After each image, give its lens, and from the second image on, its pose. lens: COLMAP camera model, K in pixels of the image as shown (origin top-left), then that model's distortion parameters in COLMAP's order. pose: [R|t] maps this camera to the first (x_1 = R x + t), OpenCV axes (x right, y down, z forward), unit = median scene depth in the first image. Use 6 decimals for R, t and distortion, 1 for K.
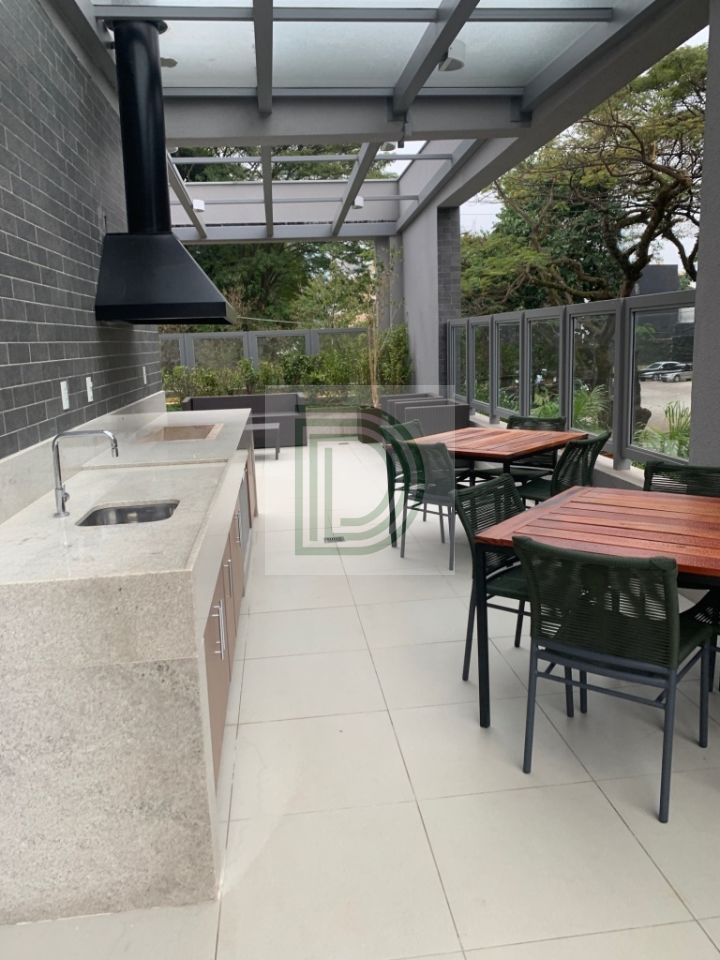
lens RADIAL K [[727.3, 0, 364.5], [0, 727.3, 464.3], [0, 0, 1]] dist [0.069017, -0.093284]
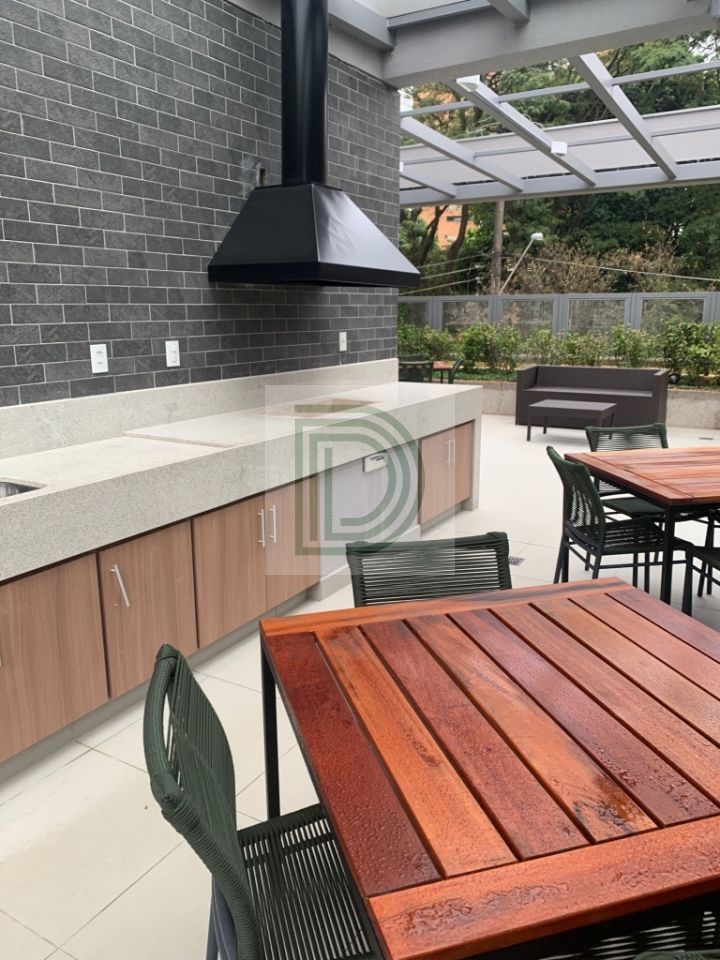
lens RADIAL K [[727.3, 0, 364.5], [0, 727.3, 464.3], [0, 0, 1]] dist [0.069017, -0.093284]
pose [[0.798141, 0.157967, -0.581392, 0.308034], [-0.126092, 0.987441, 0.095192, -0.061736], [0.589128, -0.002668, 0.808036, 0.277725]]
